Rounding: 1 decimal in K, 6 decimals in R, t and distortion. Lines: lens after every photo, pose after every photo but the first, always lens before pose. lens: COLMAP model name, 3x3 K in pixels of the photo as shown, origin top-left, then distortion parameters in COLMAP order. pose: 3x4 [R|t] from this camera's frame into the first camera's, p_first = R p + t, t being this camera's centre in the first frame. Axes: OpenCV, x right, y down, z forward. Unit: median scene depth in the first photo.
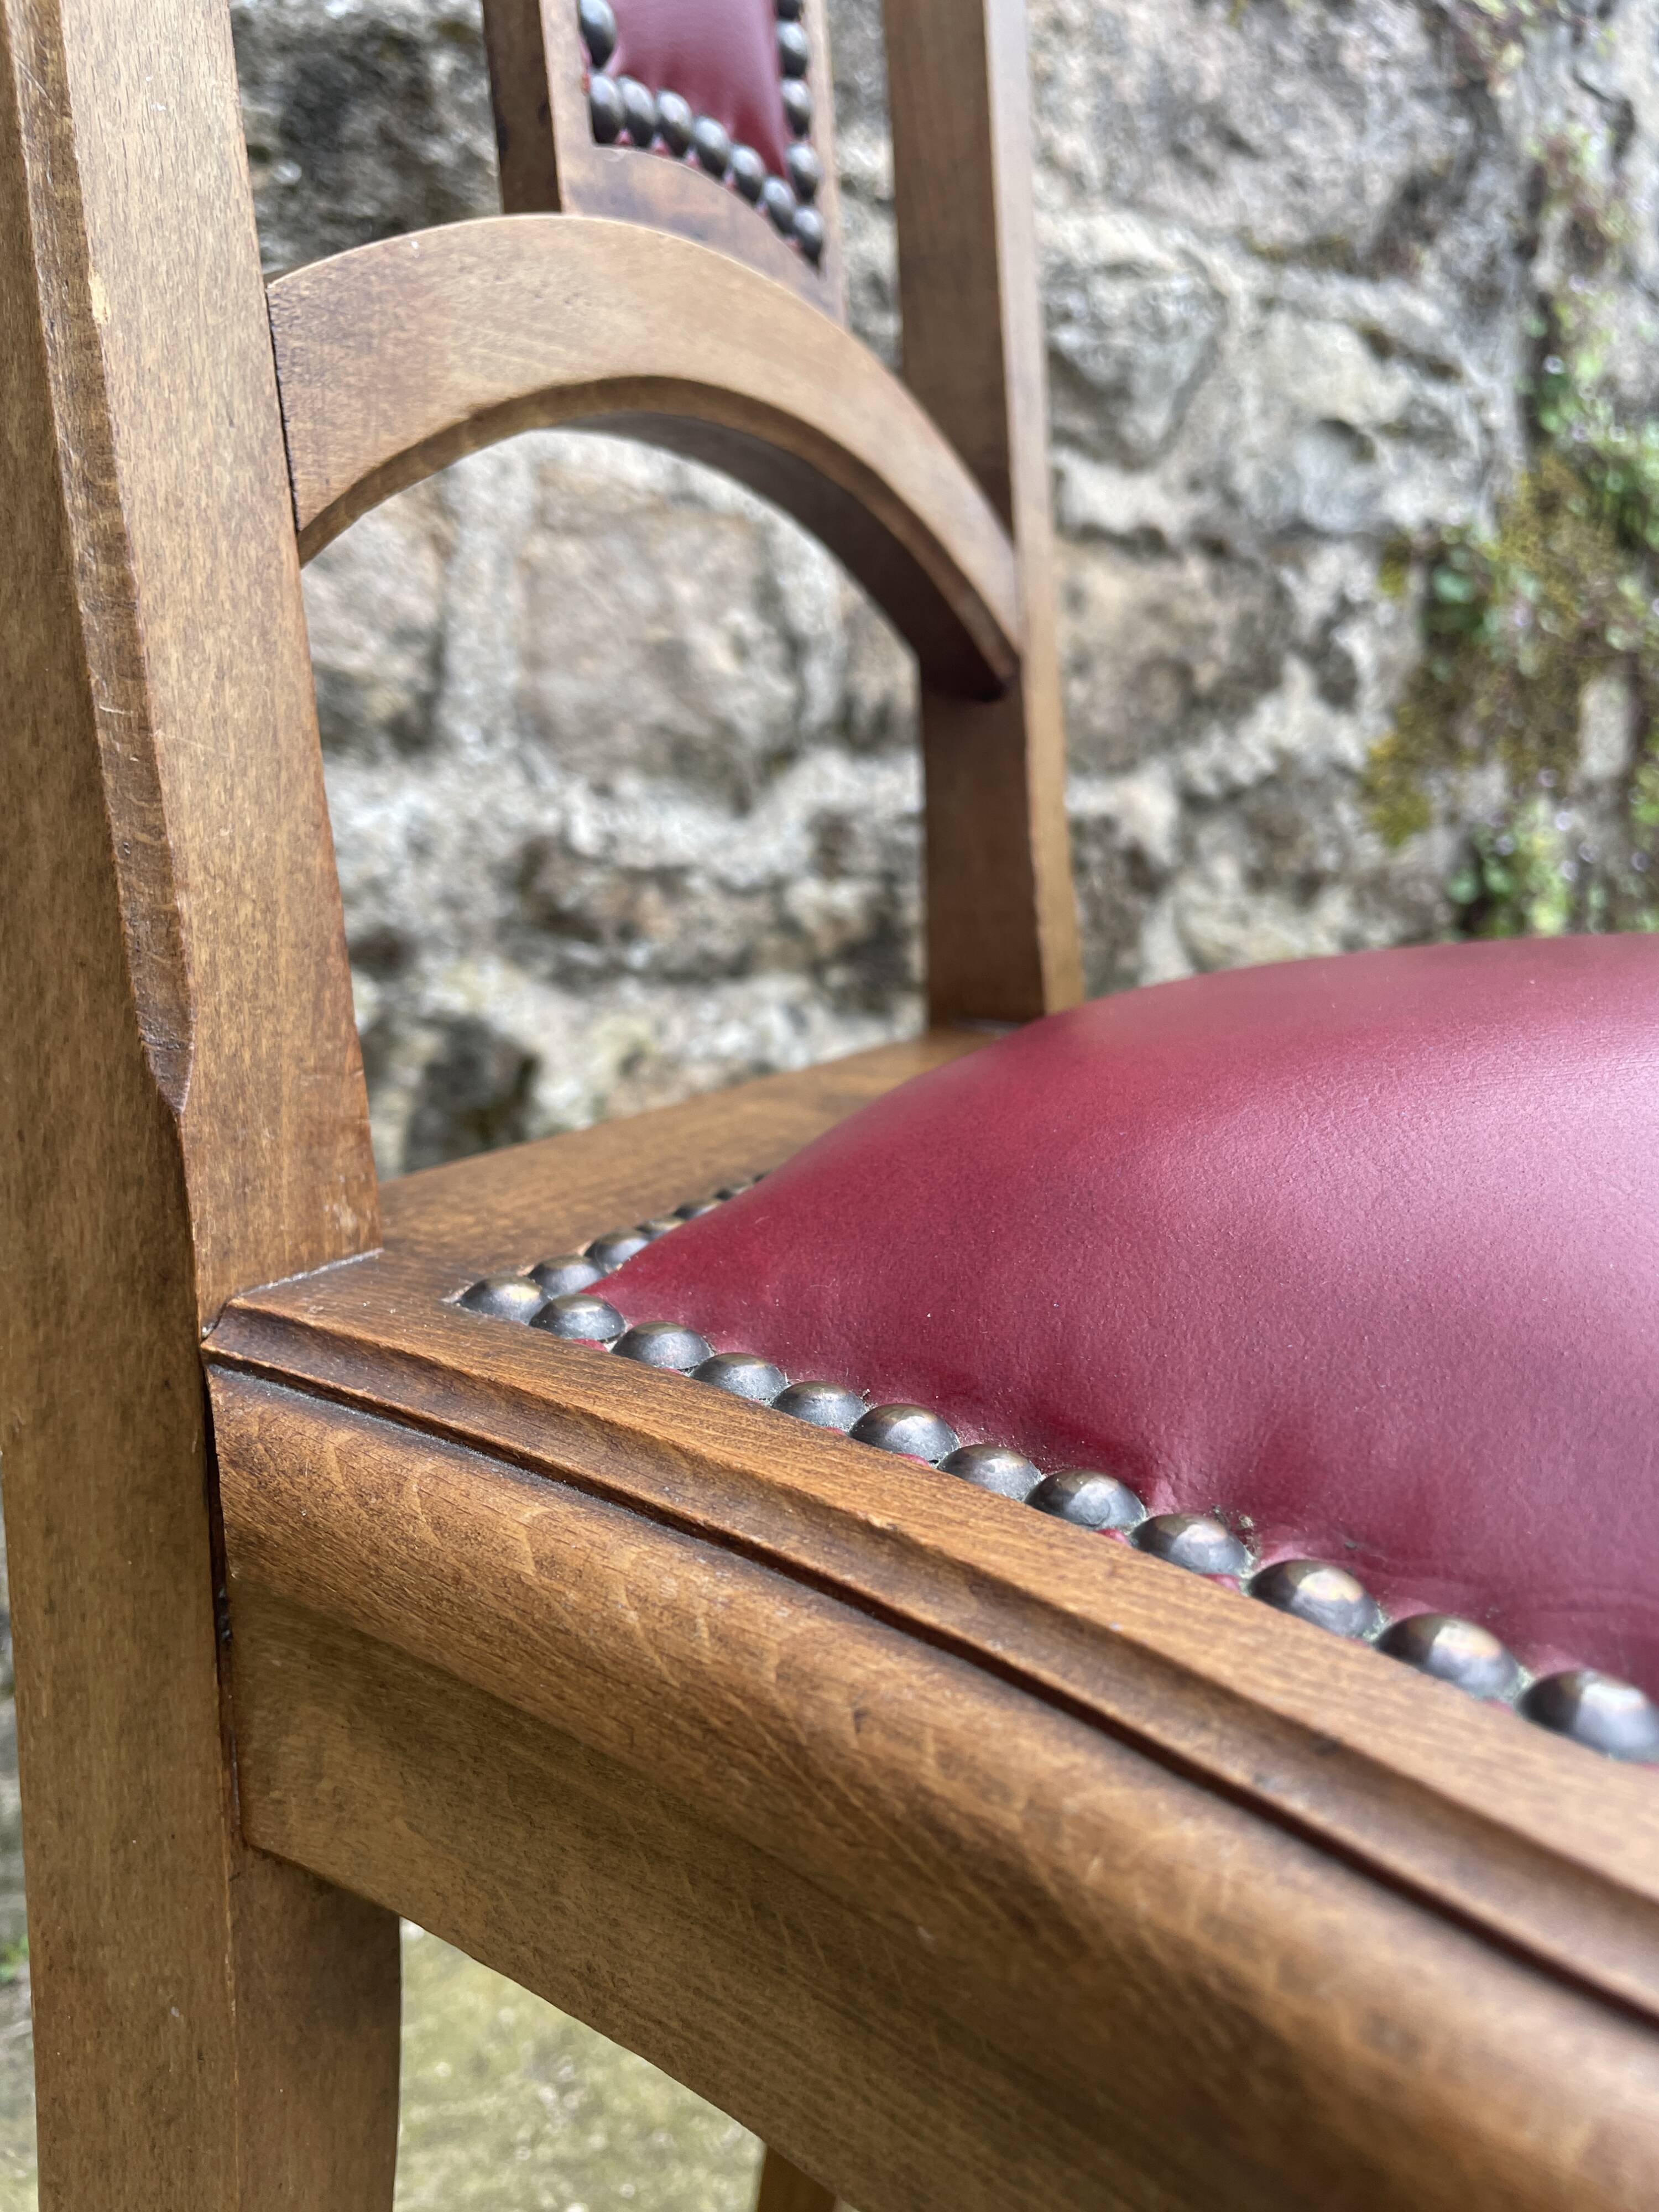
lens RADIAL K [[1728.9, 0, 833.9], [0, 1728.9, 1086.1], [0, 0, 1]] dist [0.076978, -0.125455]
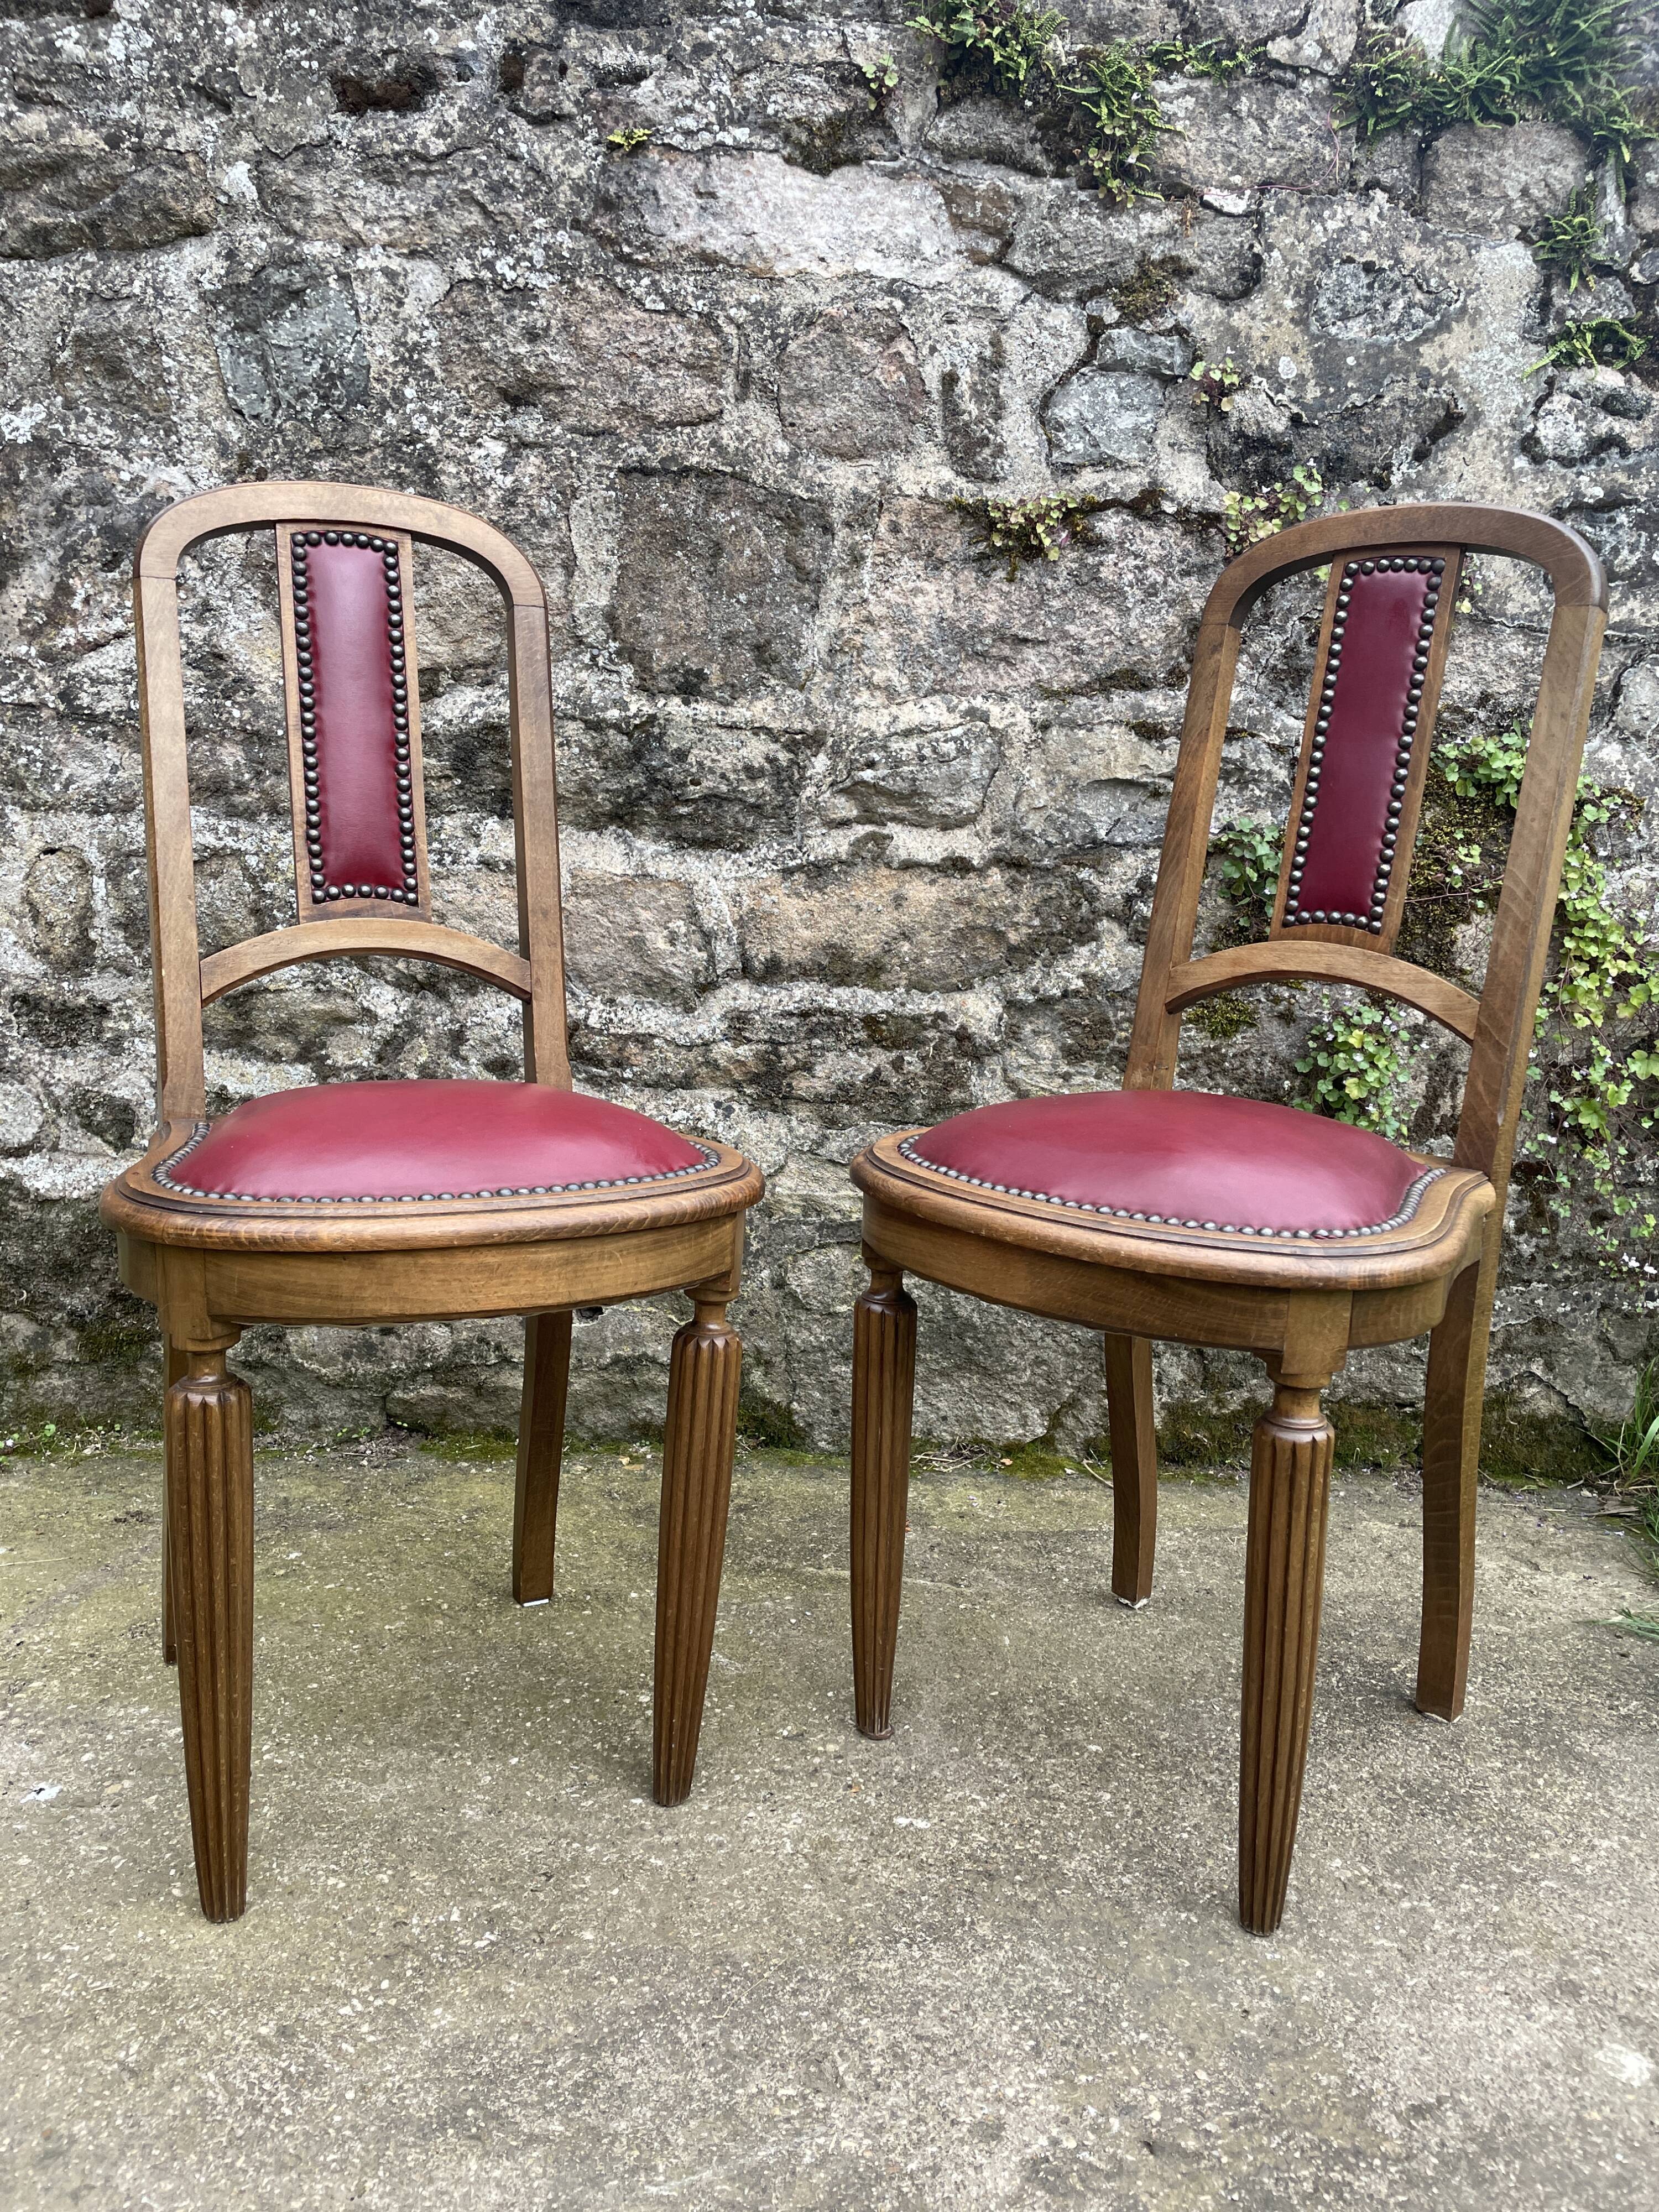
lens RADIAL K [[1684.4, 0, 826.8], [0, 1684.4, 1103.9], [0, 0, 1]] dist [0.088166, -0.121590]
pose [[0.756679, 0.066414, -0.650405, 1.538920], [-0.105050, 0.994252, -0.020690, -0.019506], [0.645292, 0.083981, 0.759306, -0.493904]]
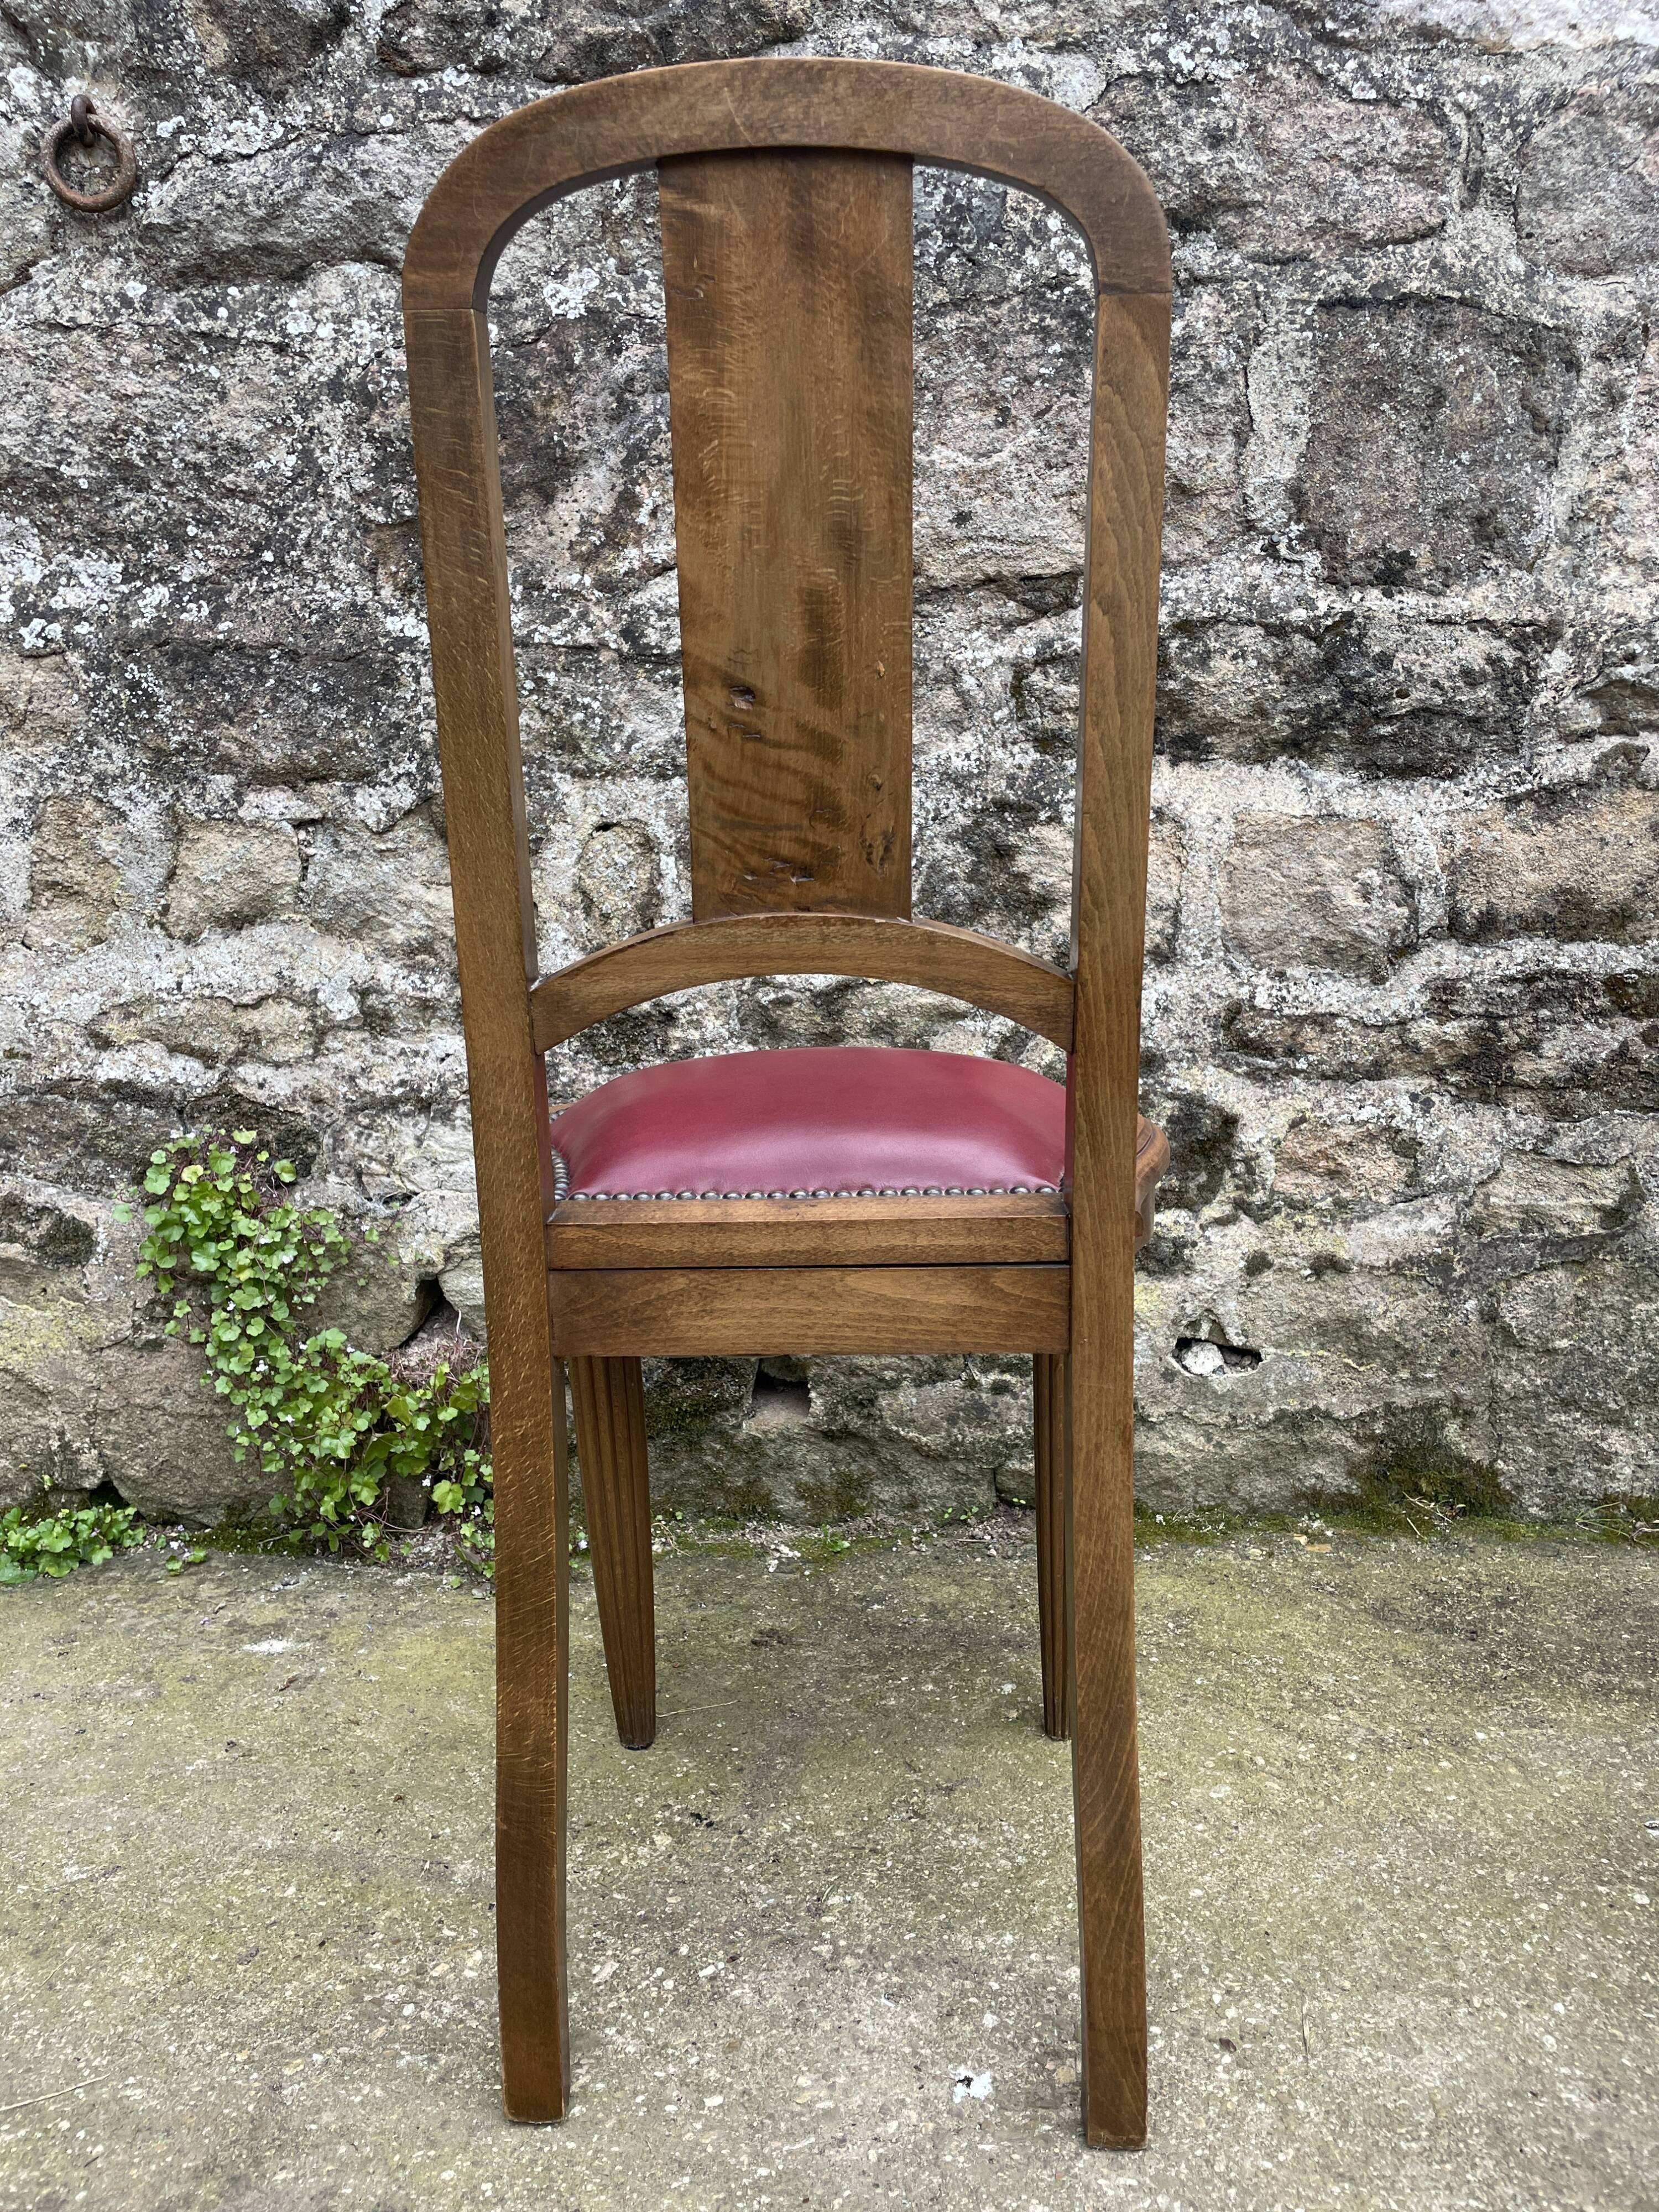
lens RADIAL K [[1684.4, 0, 814.5], [0, 1684.4, 1095.8], [0, 0, 1]] dist [0.088166, -0.121590]
pose [[0.740671, 0.037501, -0.670820, 0.714713], [-0.060194, 0.998130, -0.010664, 0.006742], [0.669166, 0.048278, 0.741543, -0.661877]]
